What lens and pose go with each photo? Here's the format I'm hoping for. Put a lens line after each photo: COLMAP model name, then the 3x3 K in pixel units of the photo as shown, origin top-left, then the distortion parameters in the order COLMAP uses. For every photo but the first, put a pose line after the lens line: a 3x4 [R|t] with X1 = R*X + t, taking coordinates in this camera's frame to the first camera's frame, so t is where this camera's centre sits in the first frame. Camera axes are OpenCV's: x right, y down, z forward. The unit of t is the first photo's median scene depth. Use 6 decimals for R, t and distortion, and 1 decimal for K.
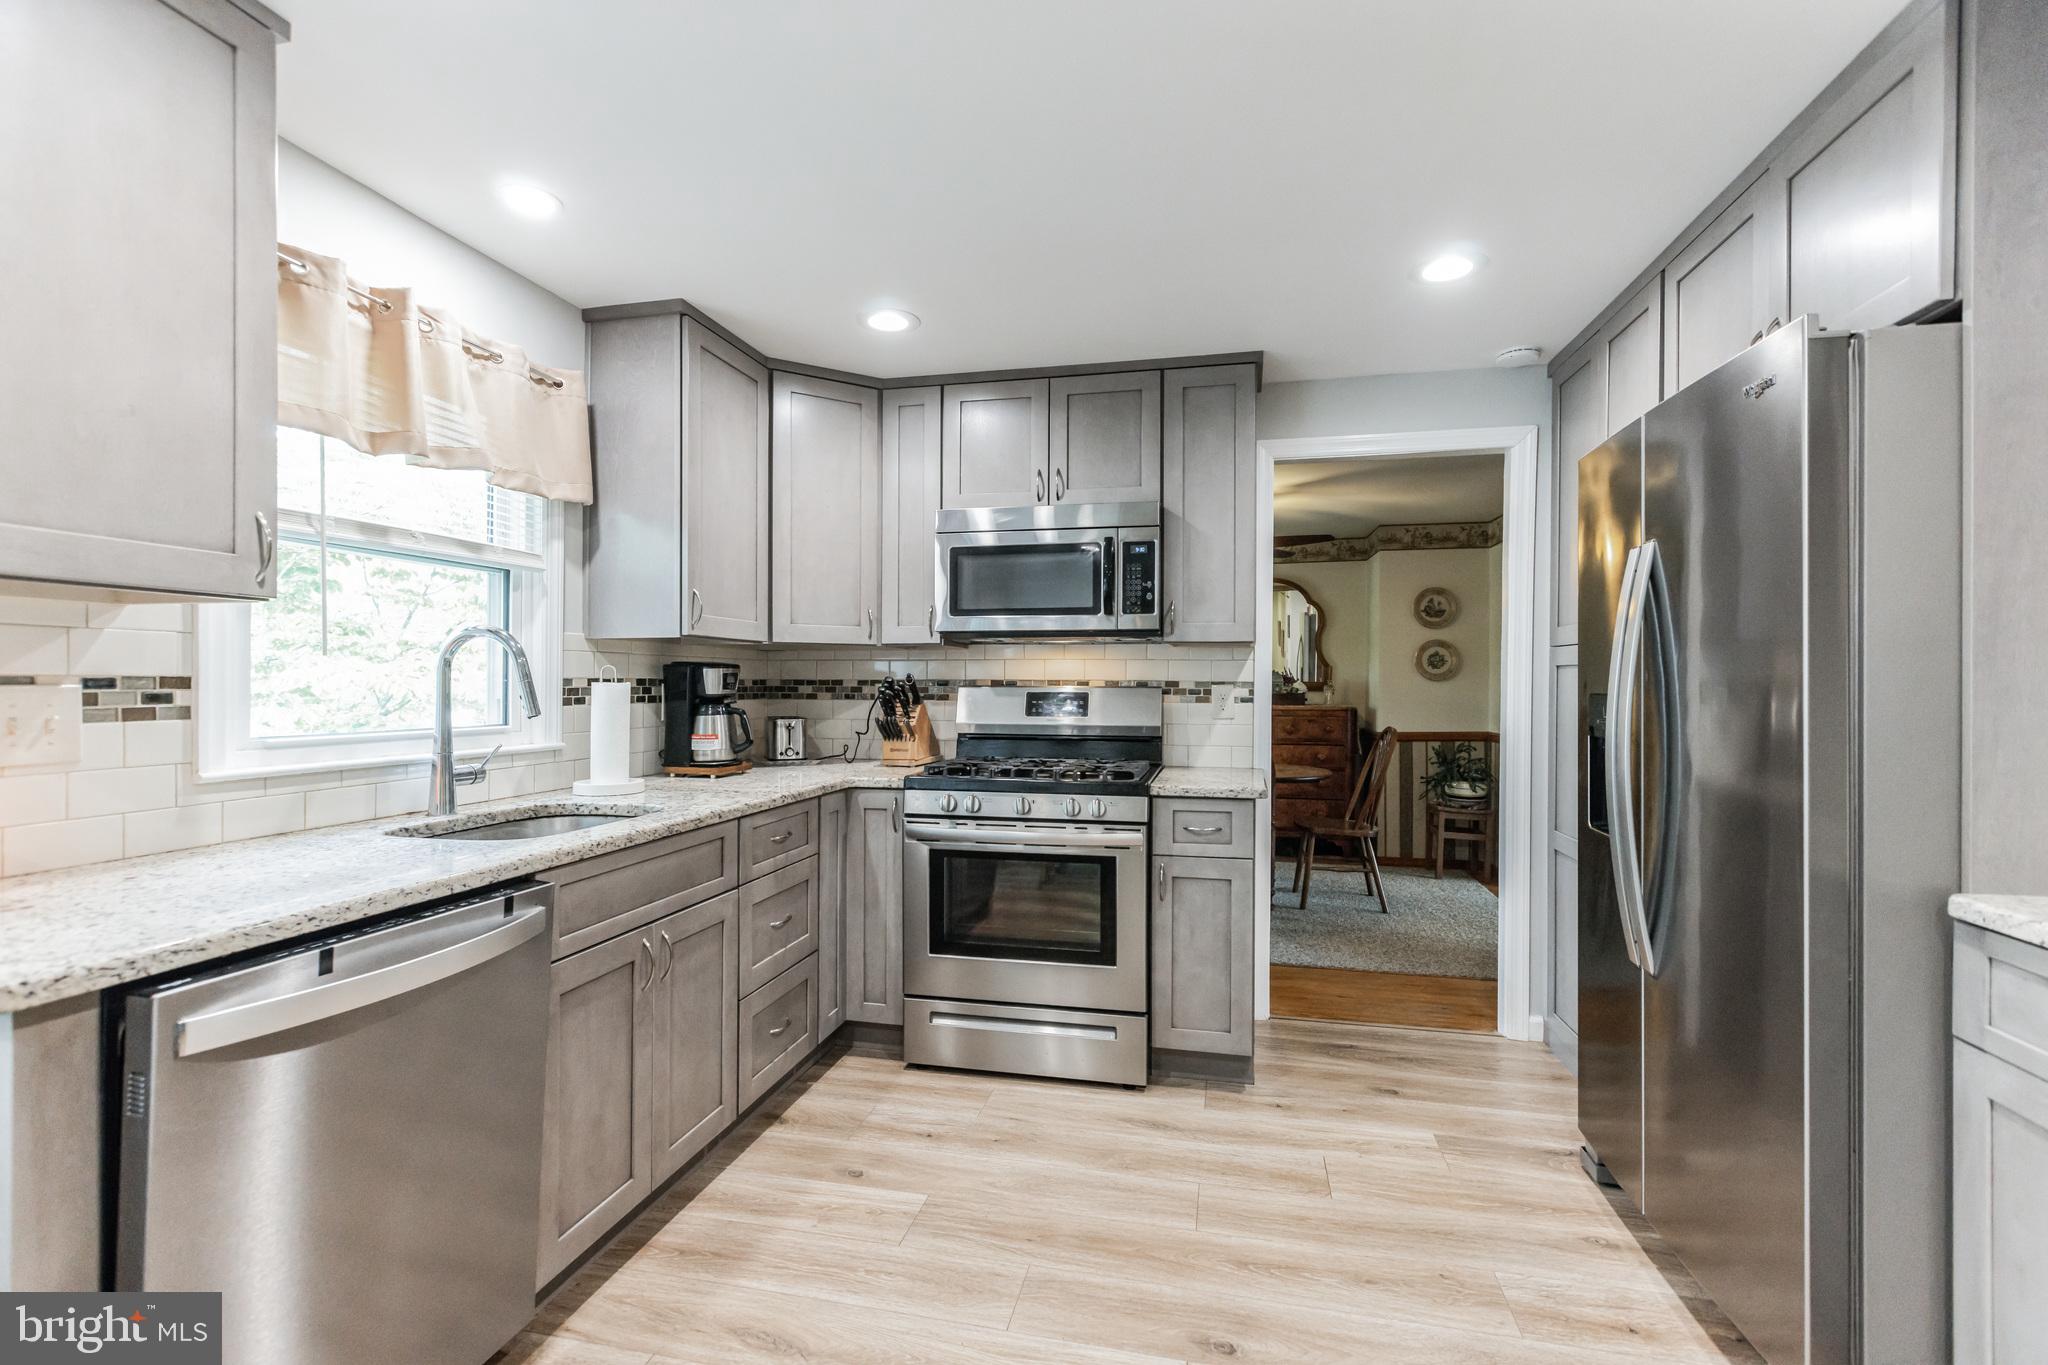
lens RADIAL K [[906.3, 0, 1028.8], [0, 906.3, 679.5], [0, 0, 1]] dist [0.002474, 0.000279]
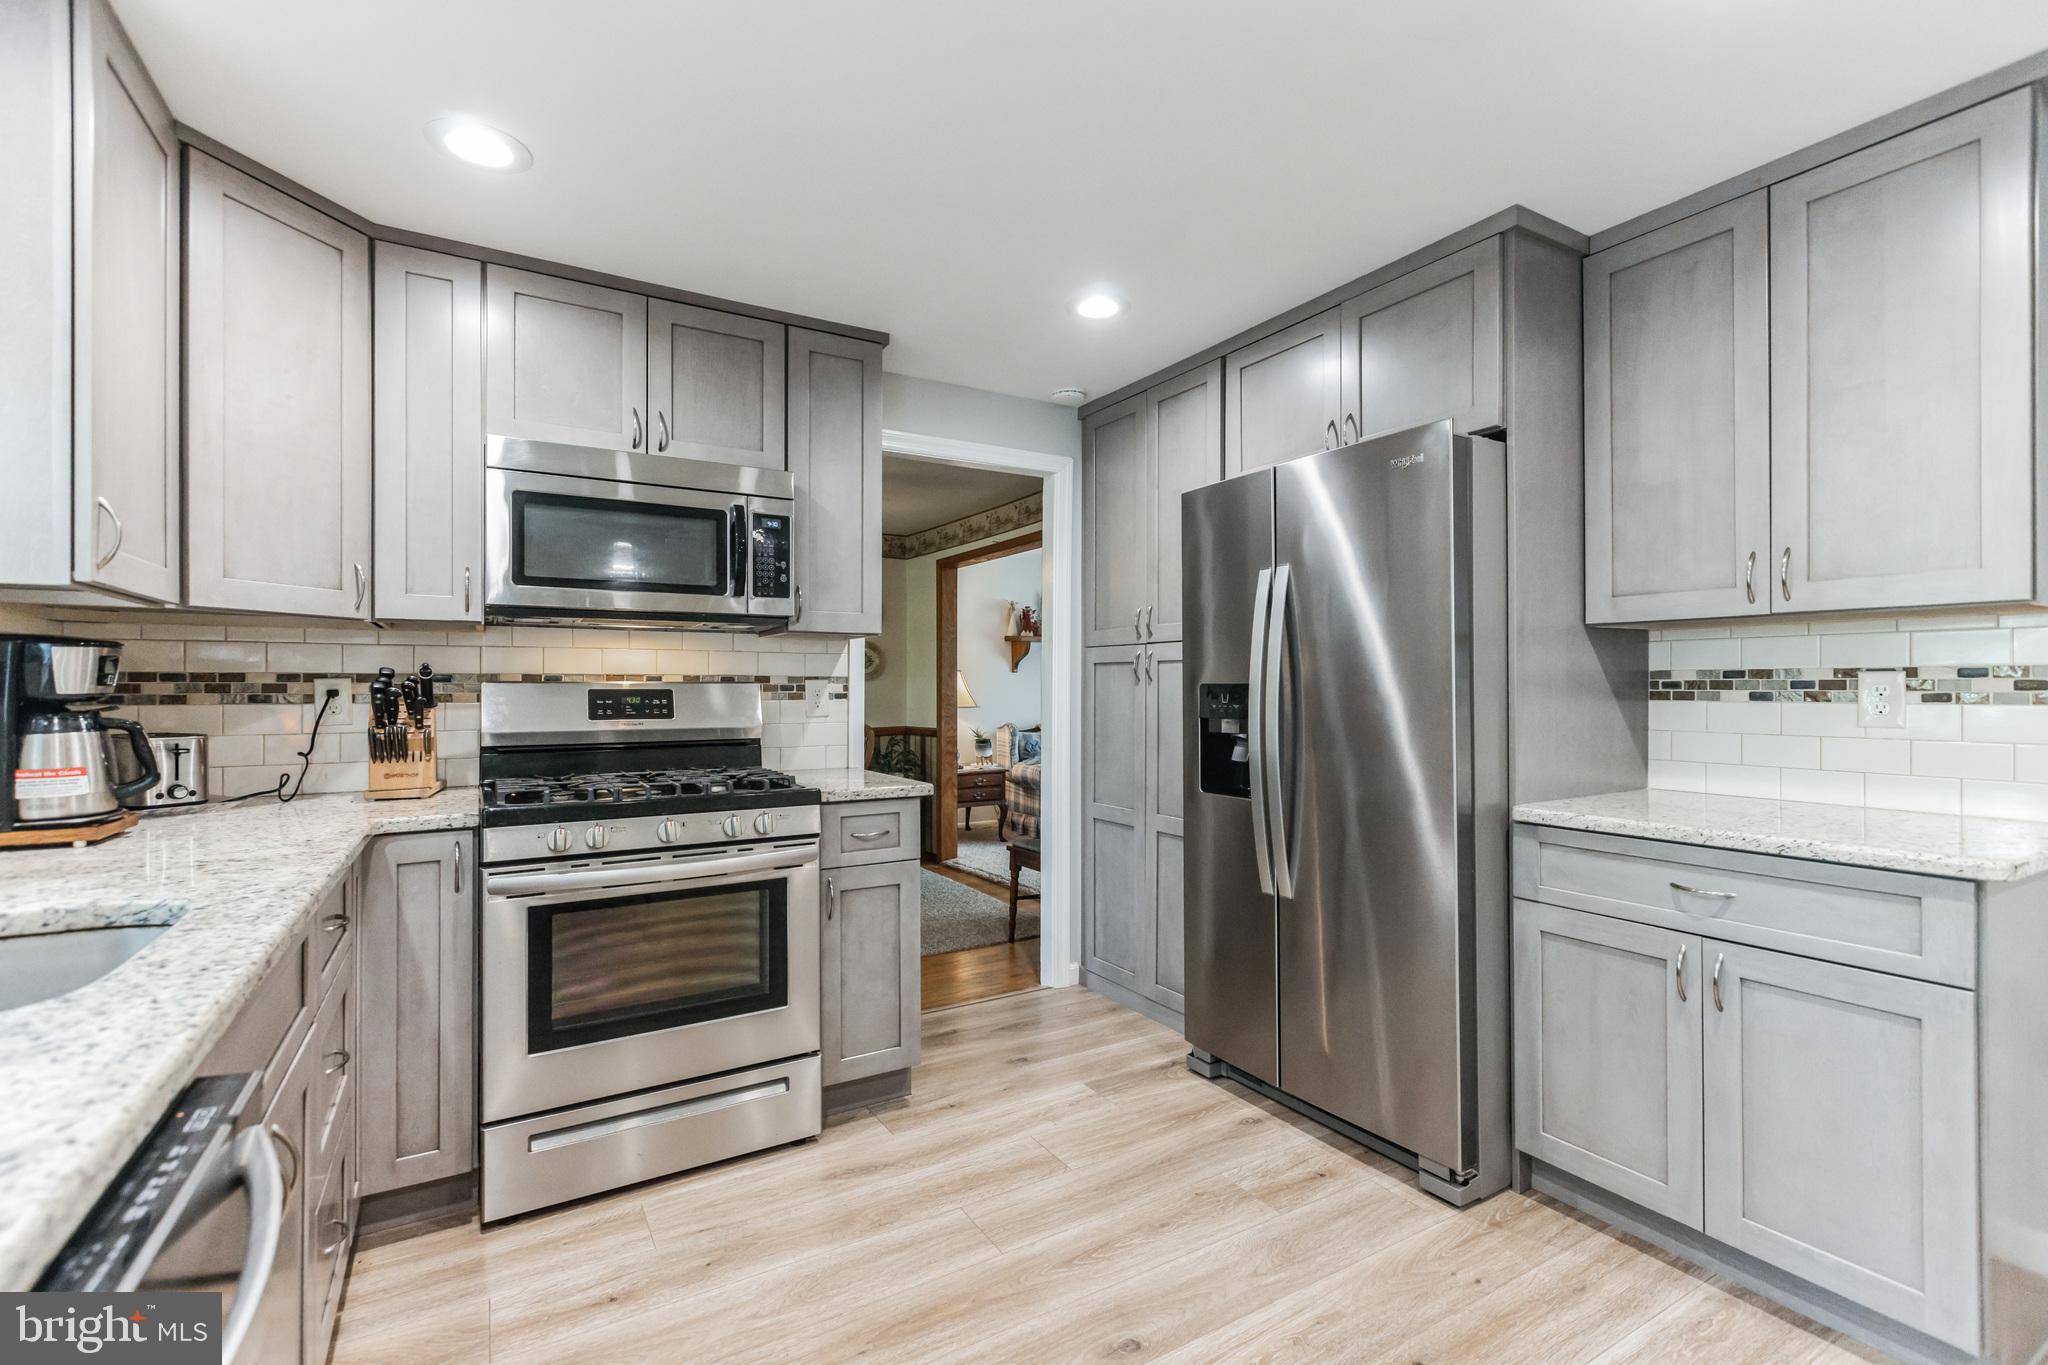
lens RADIAL K [[906.3, 0, 1028.8], [0, 906.3, 679.5], [0, 0, 1]] dist [0.002474, 0.000279]
pose [[0.724764, 0.001647, 0.688995, -0.304233], [0.001362, 0.999992, -0.003822, 0.010217], [-0.688996, 0.003709, 0.724756, 0.202241]]
